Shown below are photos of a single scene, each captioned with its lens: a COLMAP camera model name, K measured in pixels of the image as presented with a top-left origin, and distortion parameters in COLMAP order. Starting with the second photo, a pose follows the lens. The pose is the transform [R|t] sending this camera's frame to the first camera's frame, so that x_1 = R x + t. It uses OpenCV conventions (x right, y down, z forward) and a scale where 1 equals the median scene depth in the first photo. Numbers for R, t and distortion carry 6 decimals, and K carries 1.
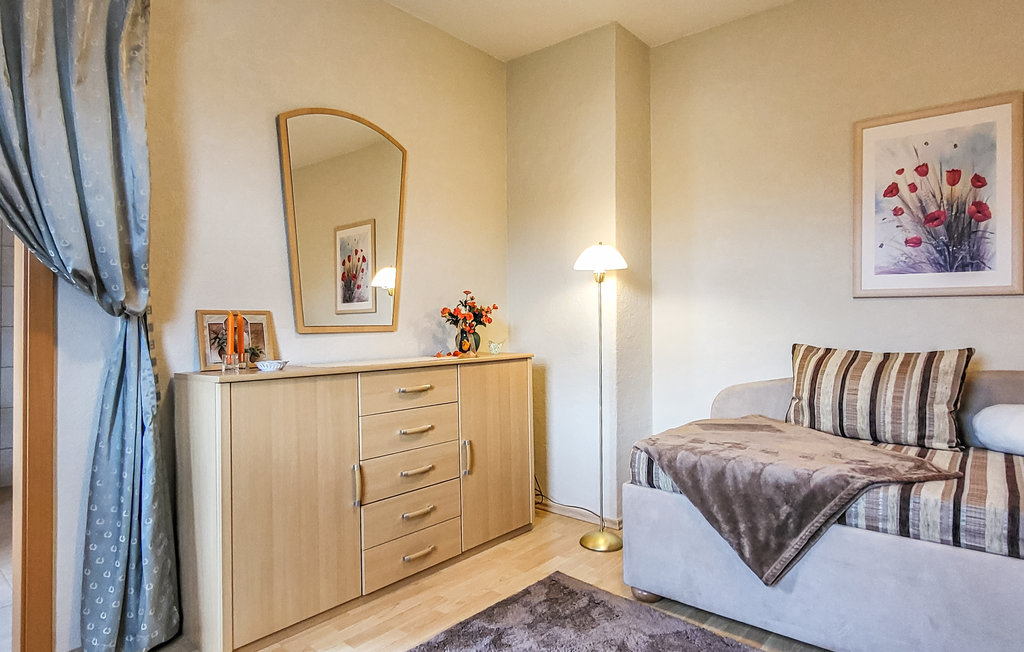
lens RADIAL K [[571.7, 0, 545.1], [0, 571.7, 329.2], [0, 0, 1]] dist [-0.002643, -0.001148]
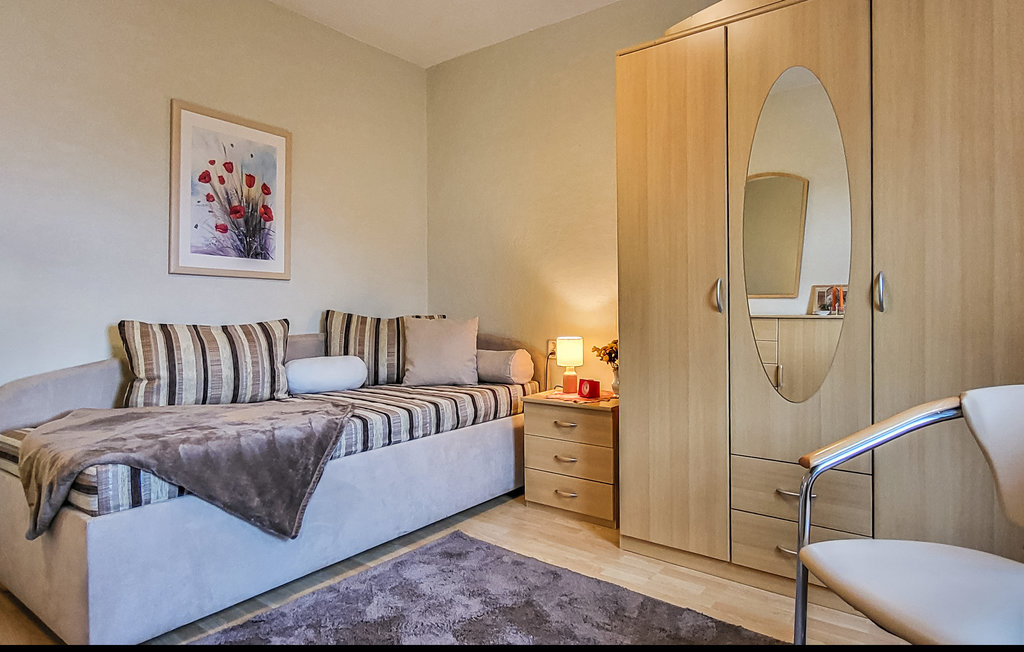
lens RADIAL K [[573.5, 0, 512.0], [0, 573.5, 326.0], [0, 0, 1]] dist [0.001041, 0.000315]
pose [[-0.023098, -0.024247, 0.999439, -0.536352], [0.008090, 0.999669, 0.024440, 0.019294], [-0.999700, 0.008650, -0.022894, 0.471242]]
